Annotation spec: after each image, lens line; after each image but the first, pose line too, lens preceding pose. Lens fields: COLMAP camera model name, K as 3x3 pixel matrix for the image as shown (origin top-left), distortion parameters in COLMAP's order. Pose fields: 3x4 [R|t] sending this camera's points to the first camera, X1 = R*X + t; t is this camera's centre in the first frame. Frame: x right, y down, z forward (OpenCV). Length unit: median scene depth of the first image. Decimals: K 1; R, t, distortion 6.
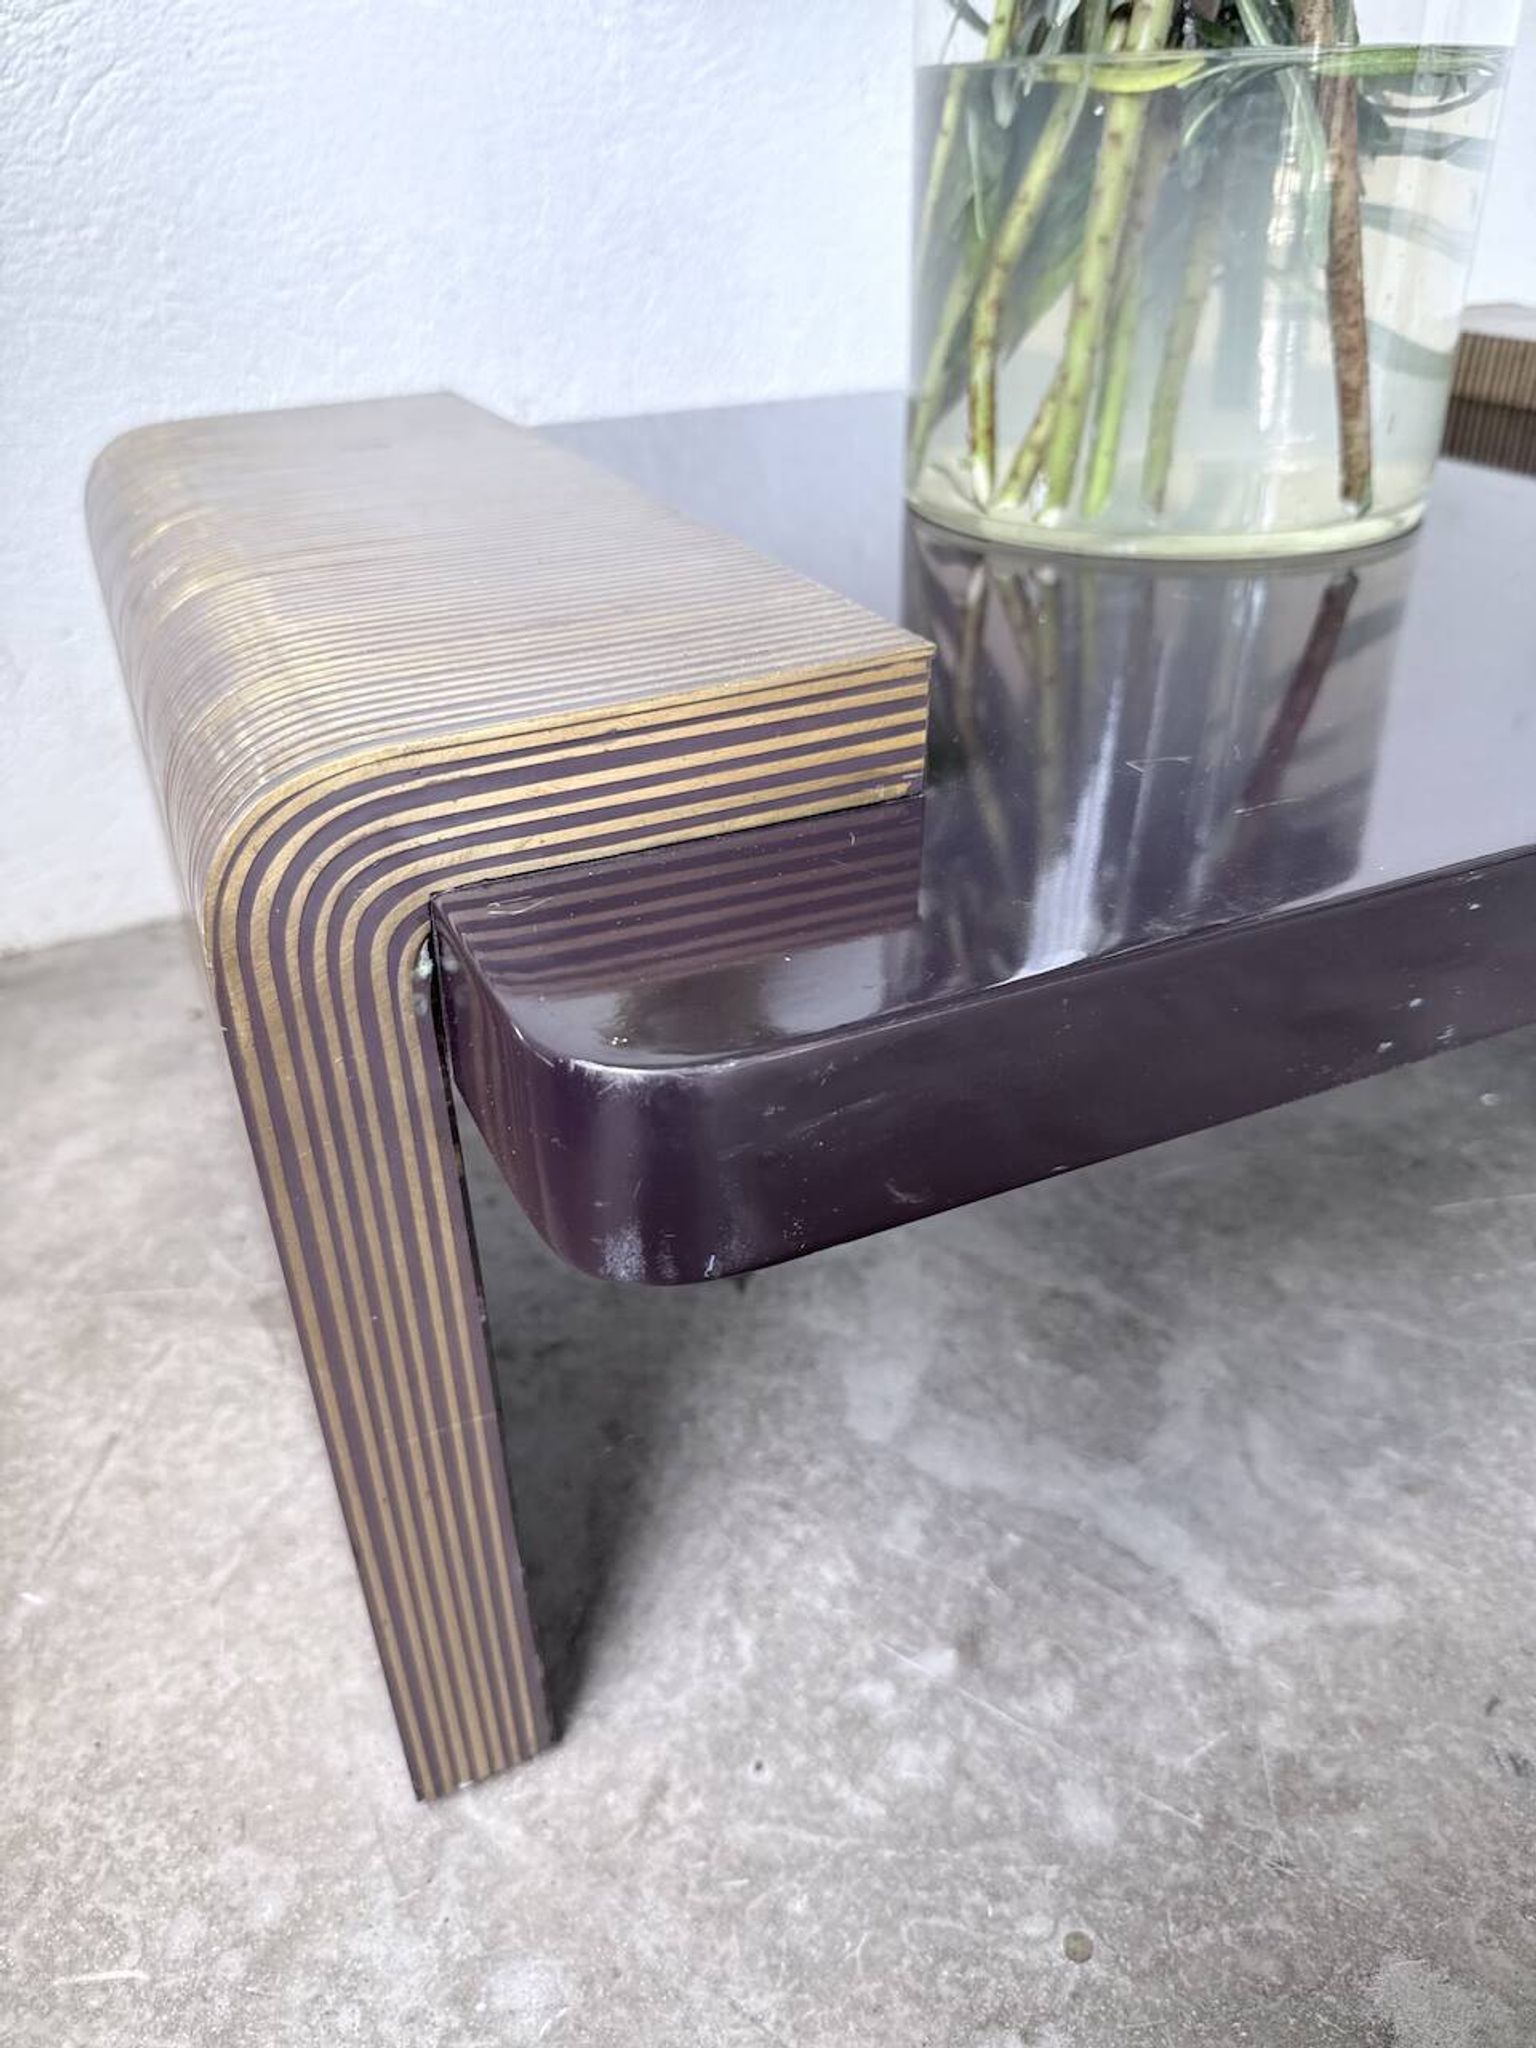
lens RADIAL K [[1516.6, 0, 768.8], [0, 1516.6, 1018.4], [0, 0, 1]] dist [-0.041918, 0.010440]
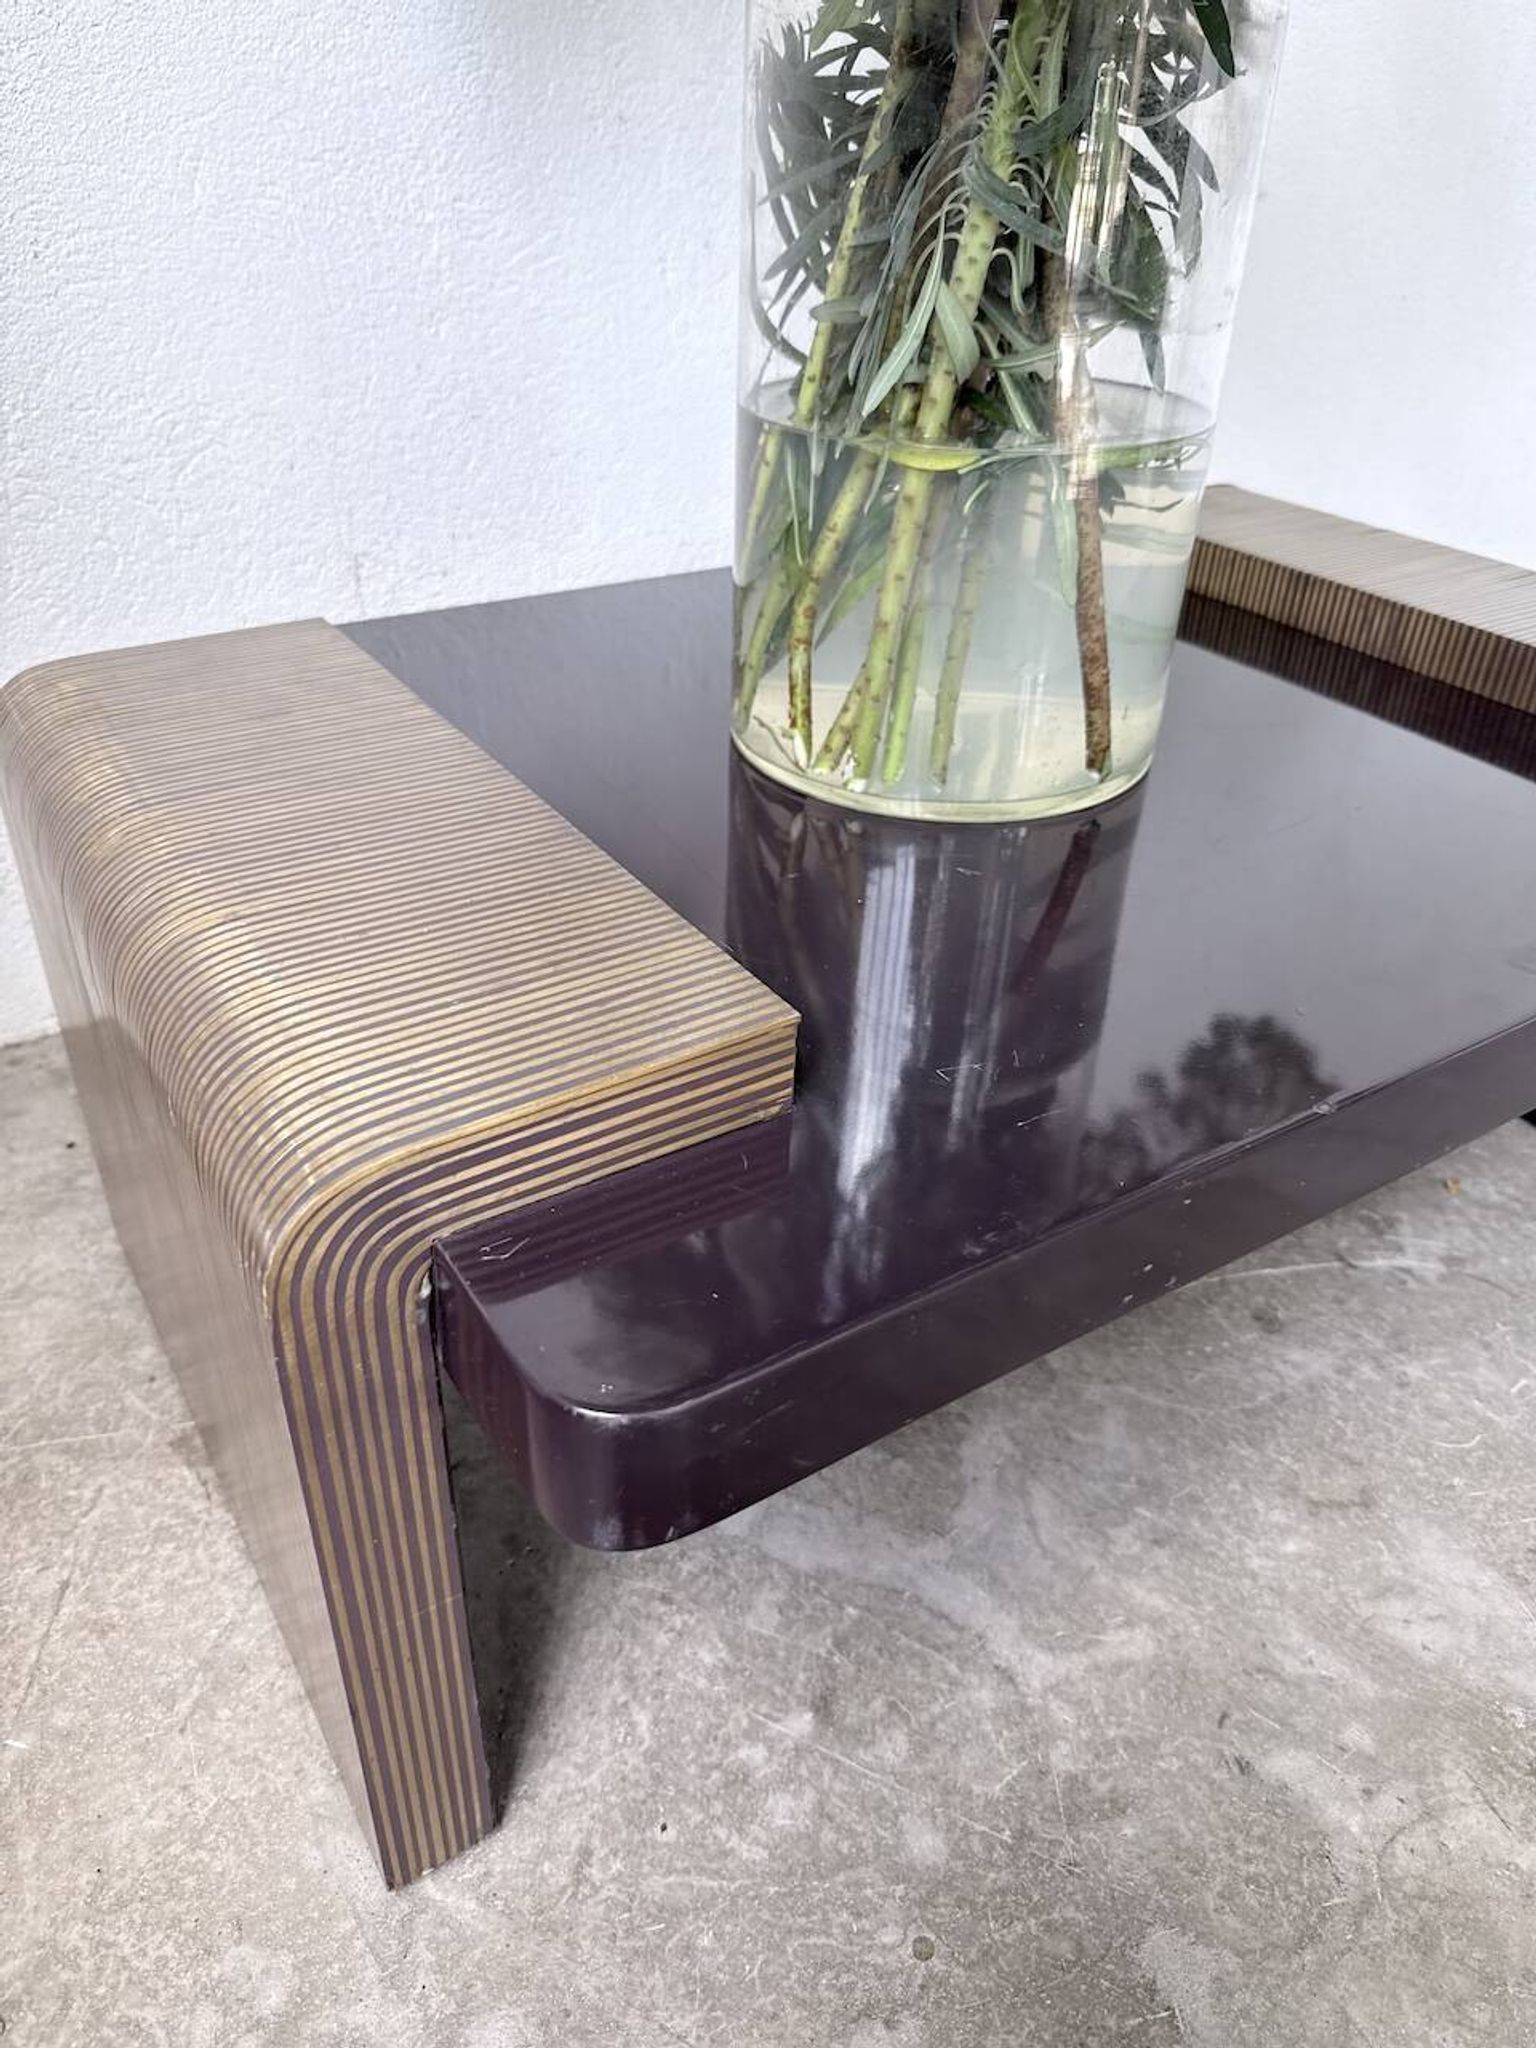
lens RADIAL K [[1497.4, 0, 765.3], [0, 1497.4, 1007.7], [0, 0, 1]] dist [-0.025734, 0.003997]
pose [[0.988762, -0.032643, 0.145891, -0.075629], [0.029425, 0.999275, 0.024163, -0.194531], [-0.146574, -0.019598, 0.989006, -0.203211]]
